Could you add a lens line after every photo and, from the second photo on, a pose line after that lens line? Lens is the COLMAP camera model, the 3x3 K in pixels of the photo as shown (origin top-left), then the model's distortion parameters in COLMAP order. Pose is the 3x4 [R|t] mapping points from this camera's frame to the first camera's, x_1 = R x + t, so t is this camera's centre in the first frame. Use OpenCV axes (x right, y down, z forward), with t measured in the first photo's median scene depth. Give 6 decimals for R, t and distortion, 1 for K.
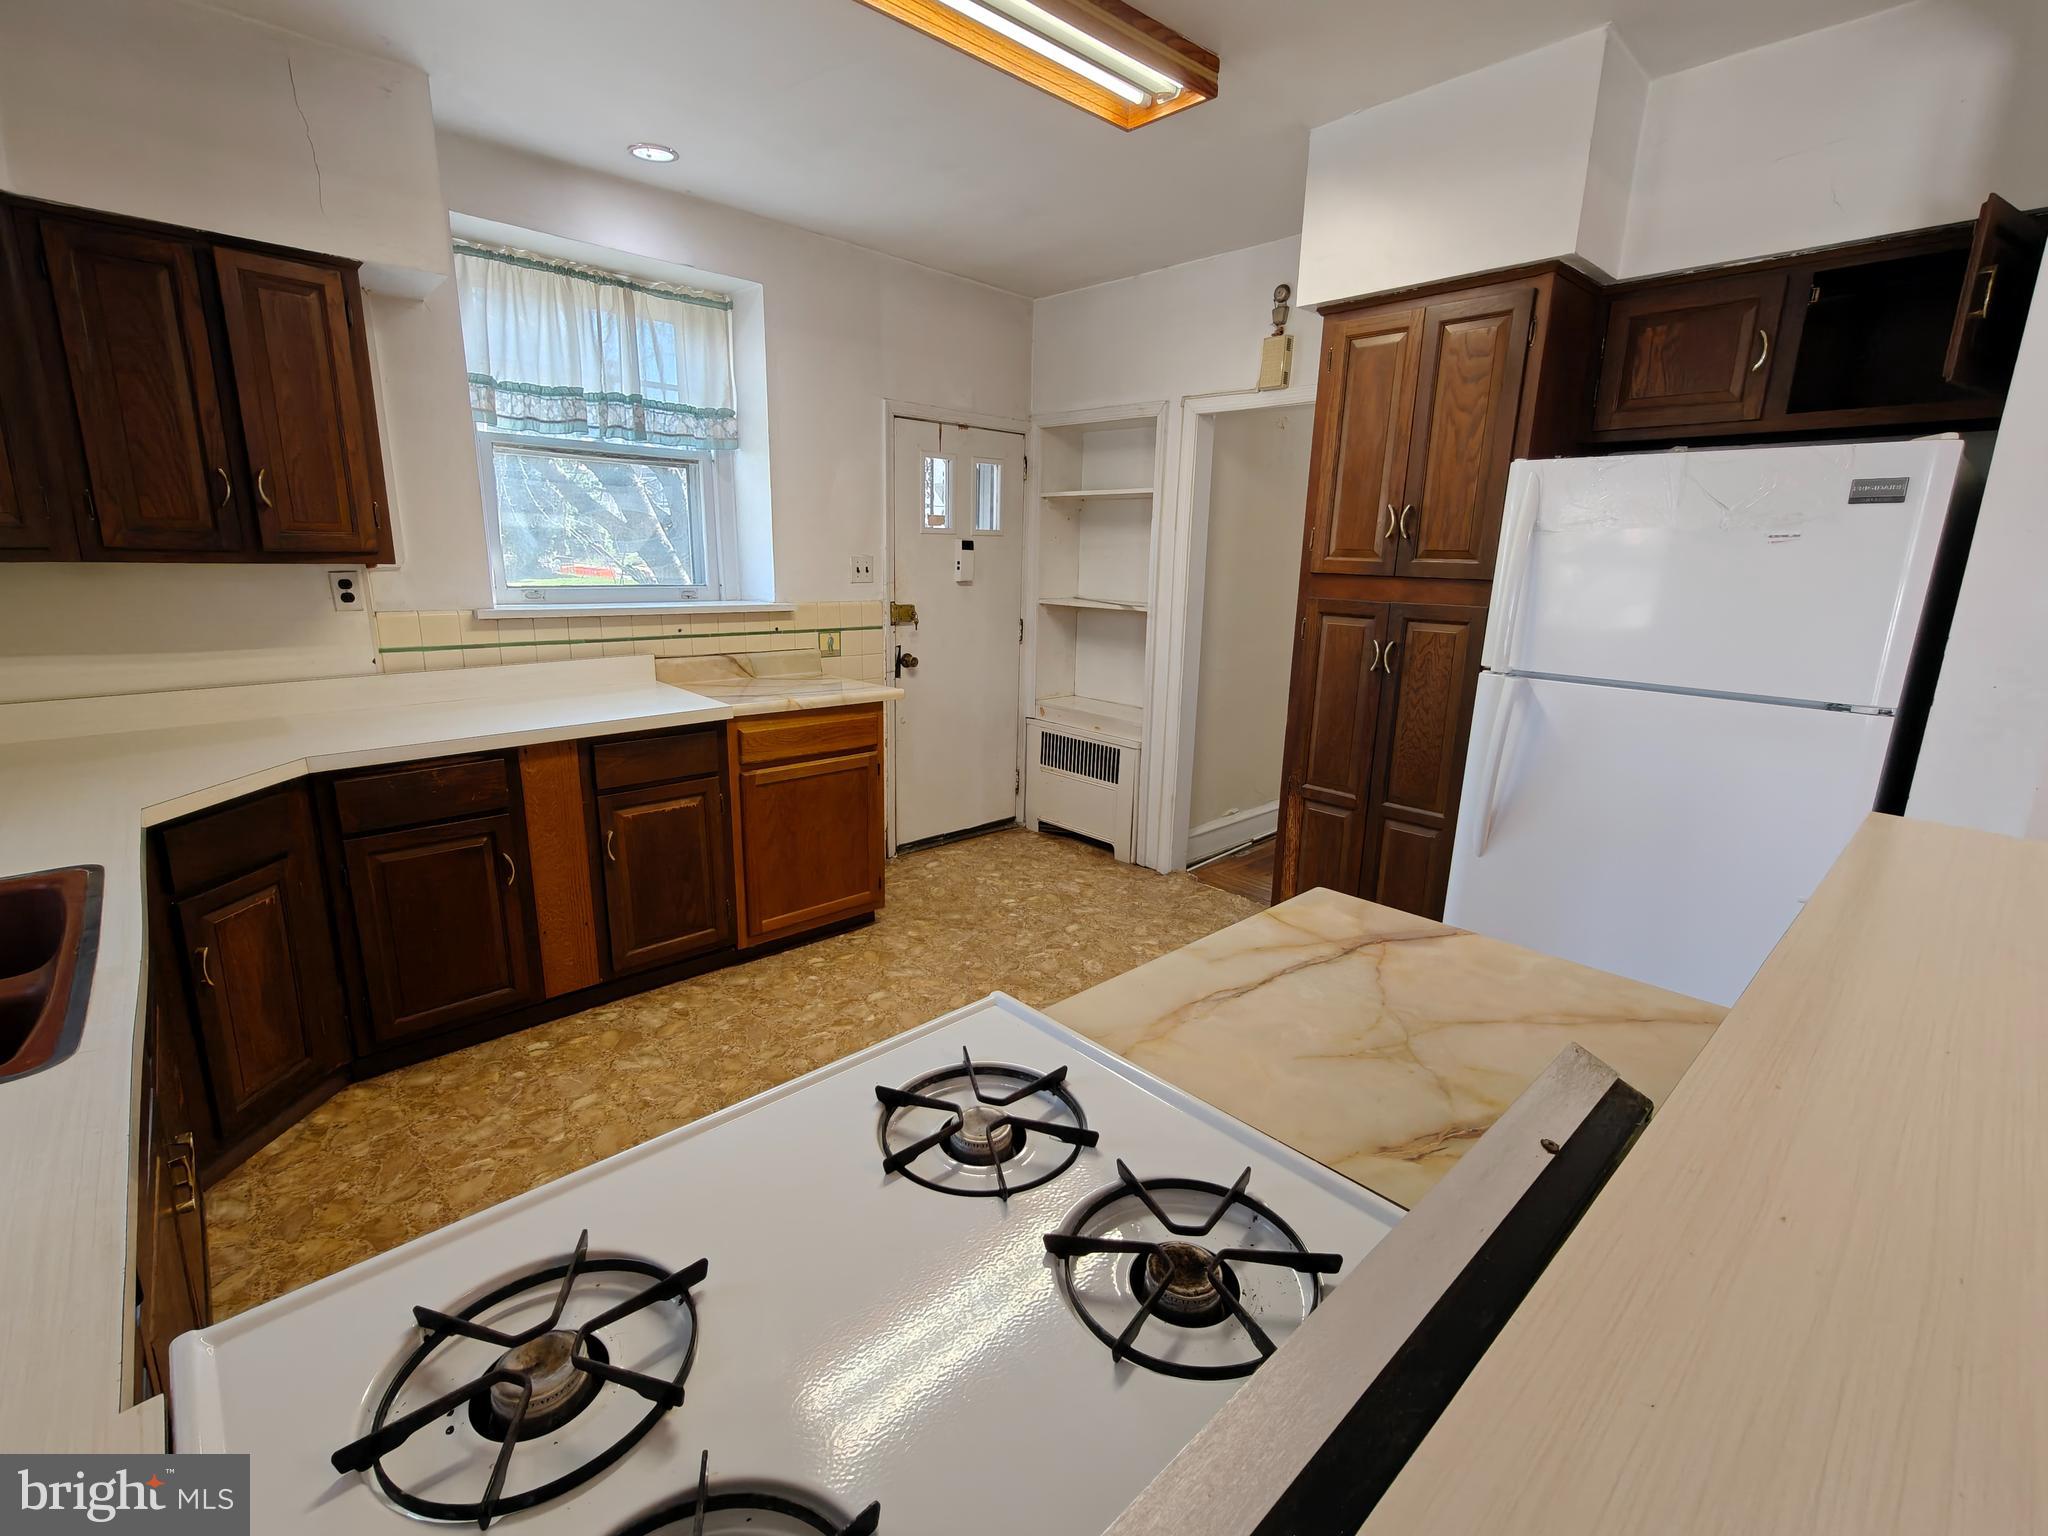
lens RADIAL K [[919.4, 0, 1019.8], [0, 919.4, 766.3], [0, 0, 1]] dist [0.007519, -0.002944]
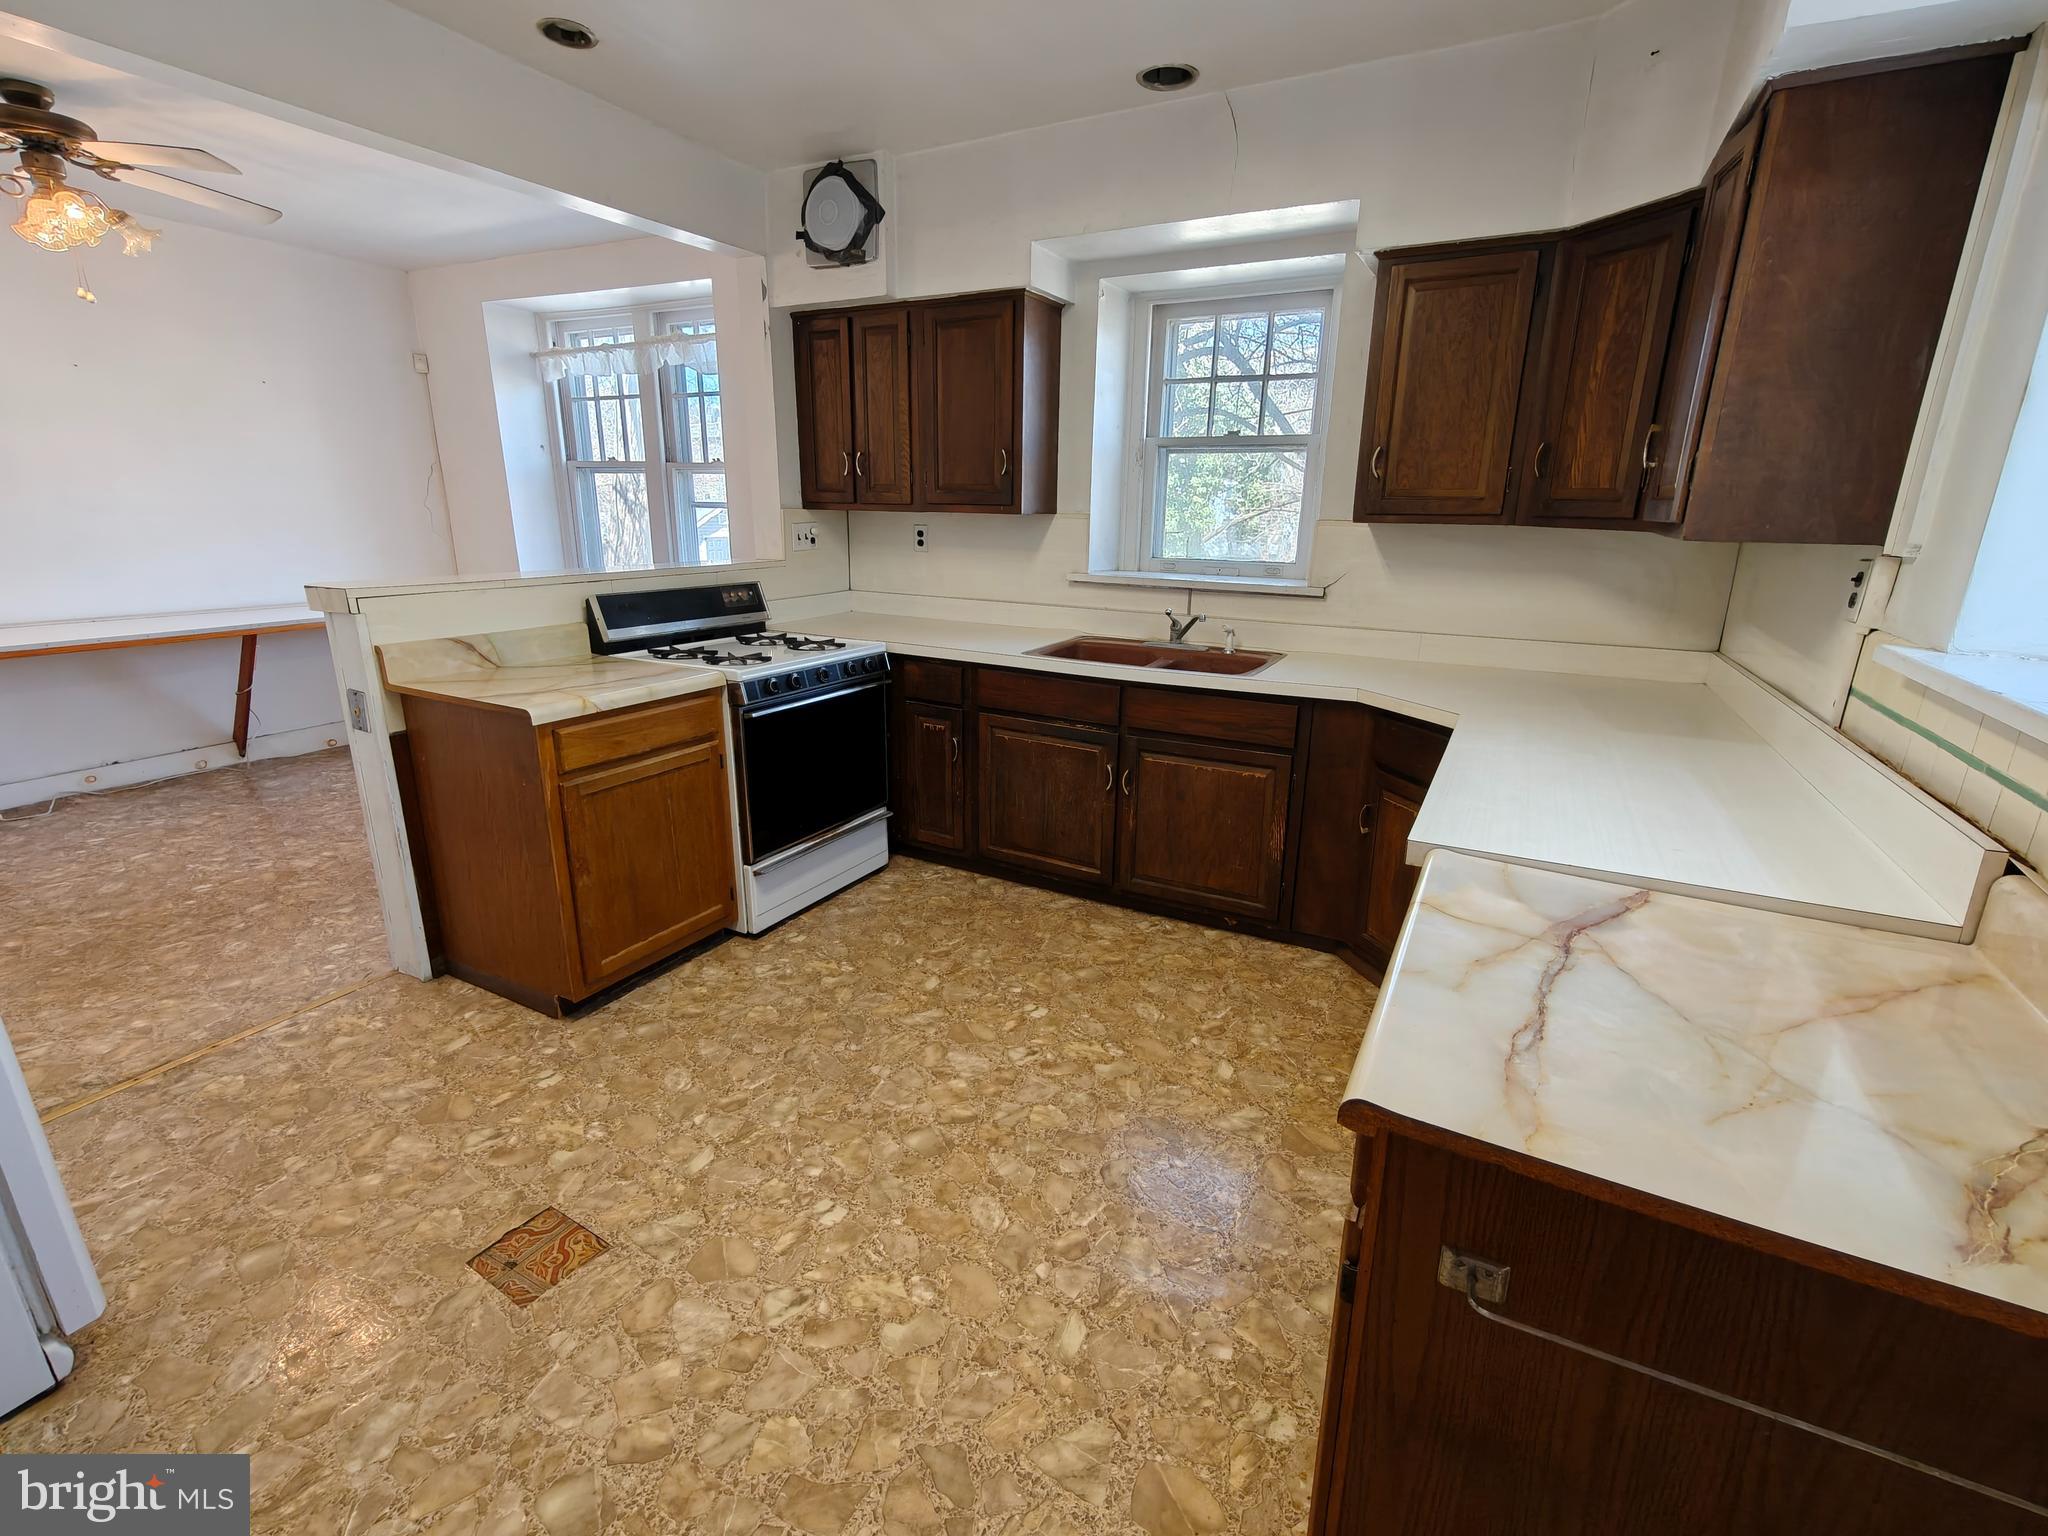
lens RADIAL K [[919.4, 0, 1019.8], [0, 919.4, 766.3], [0, 0, 1]] dist [0.007519, -0.002944]
pose [[-0.945003, 0.059317, -0.321638, 0.027907], [-0.106030, 0.874742, 0.472847, -0.290999], [0.309398, 0.480945, -0.820344, 1.257268]]
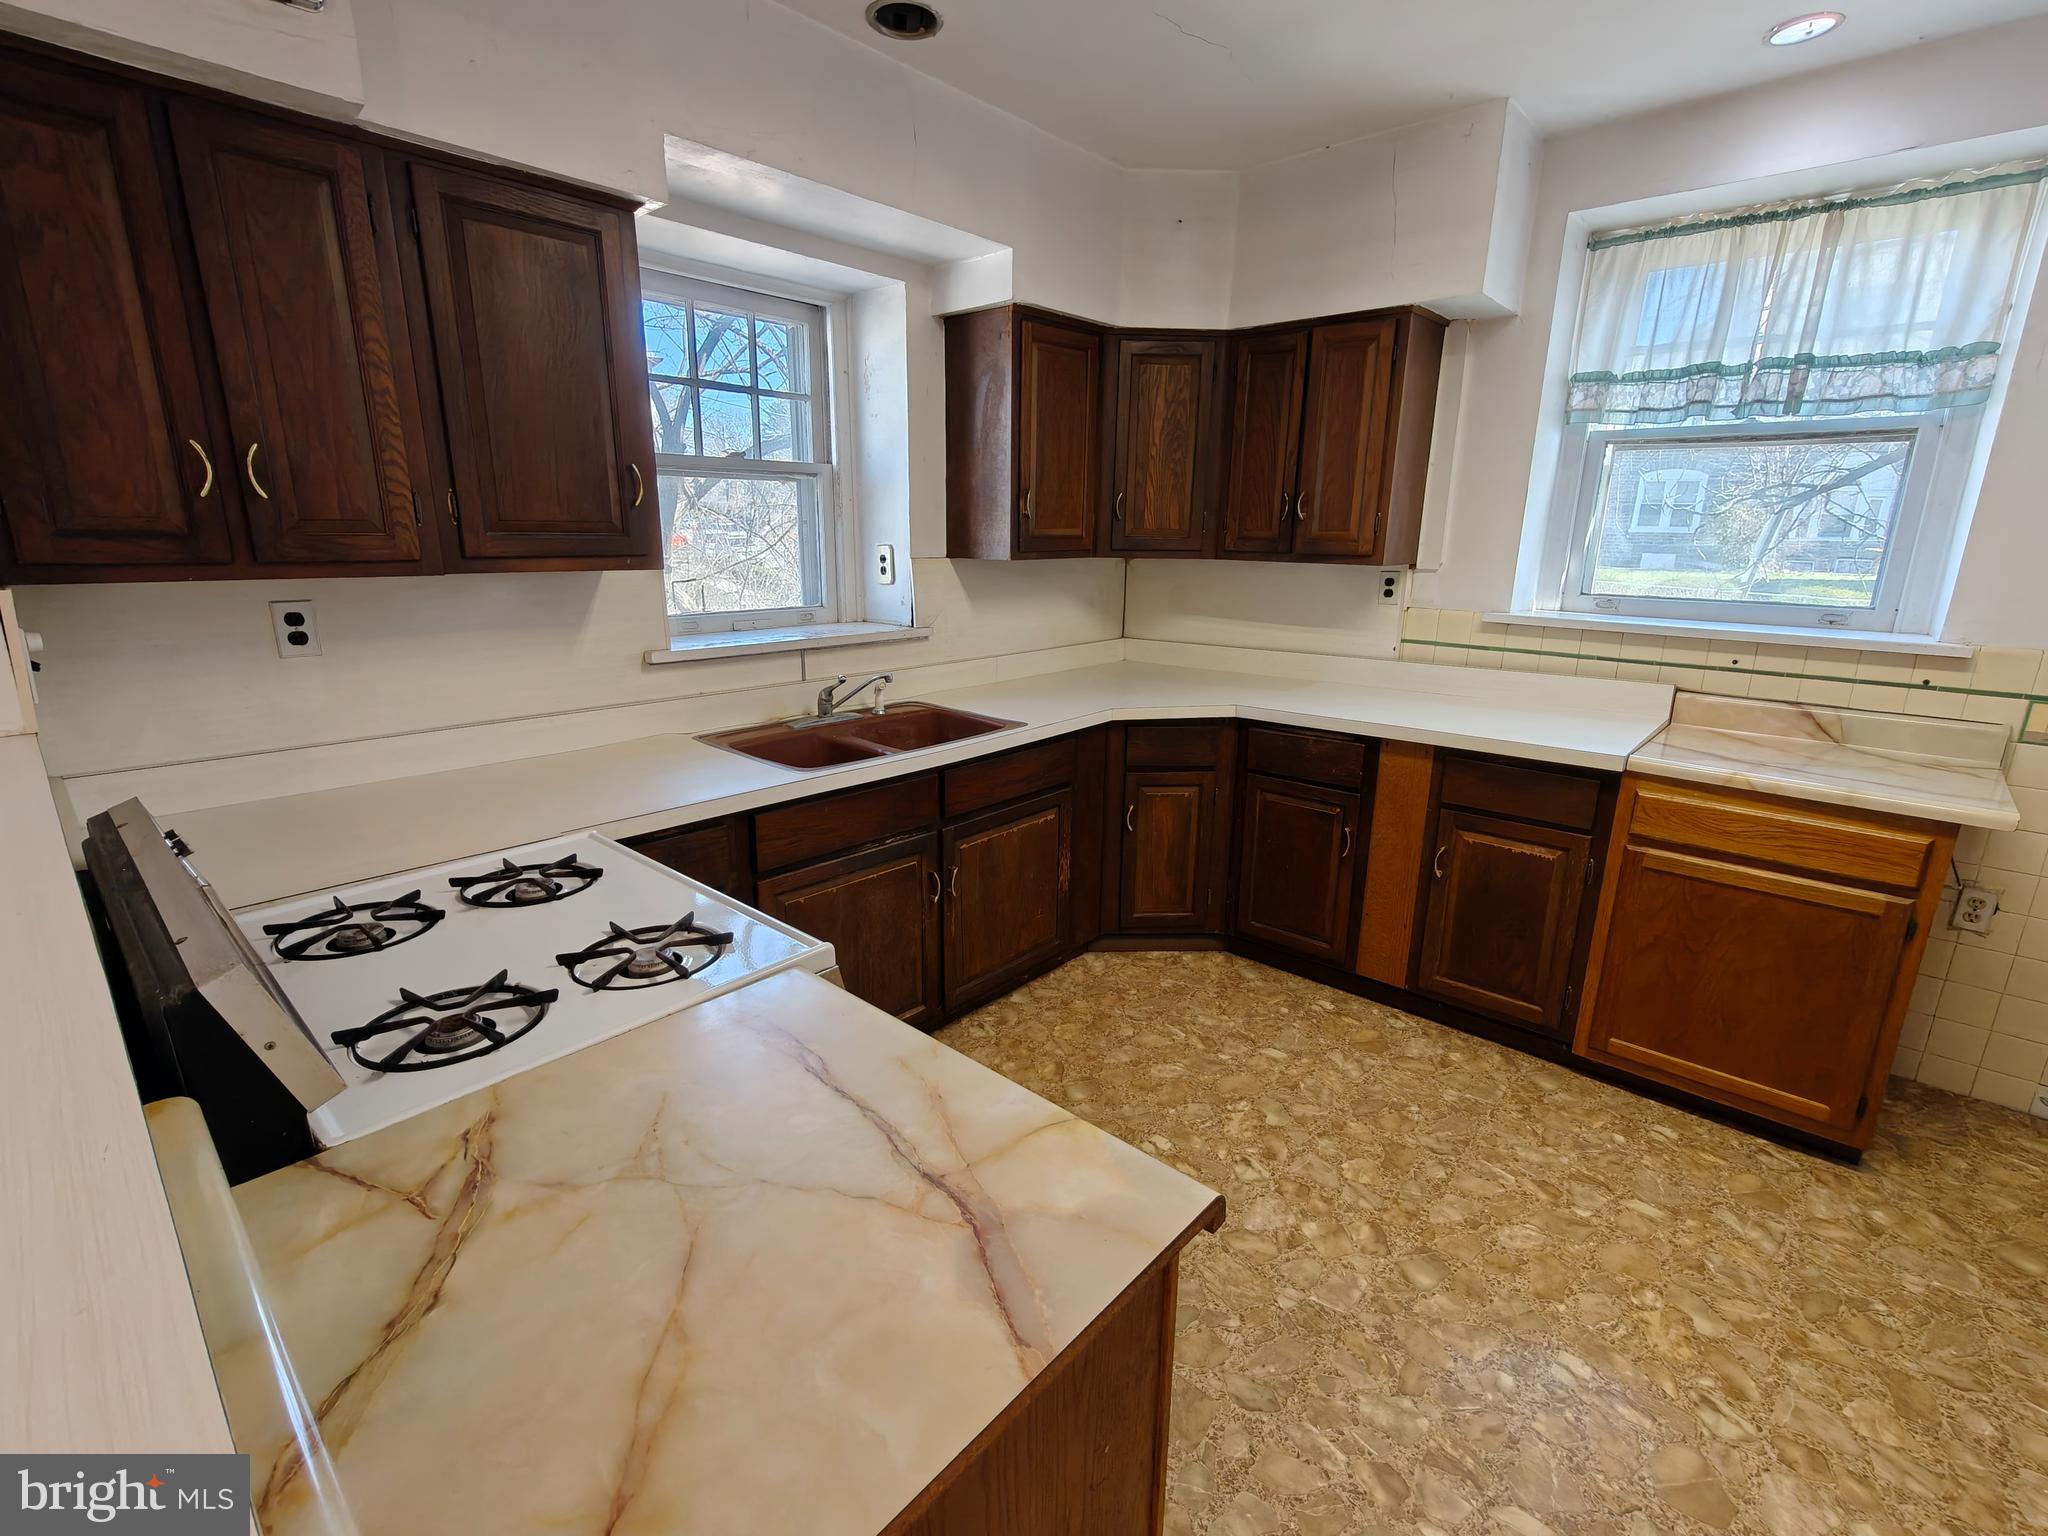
lens RADIAL K [[919.4, 0, 1019.8], [0, 919.4, 766.3], [0, 0, 1]] dist [0.007519, -0.002944]
pose [[0.086620, 0.233778, -0.968424, 0.387970], [-0.236397, 0.949137, 0.207978, -0.095172], [0.967788, 0.210918, 0.137479, 0.380557]]
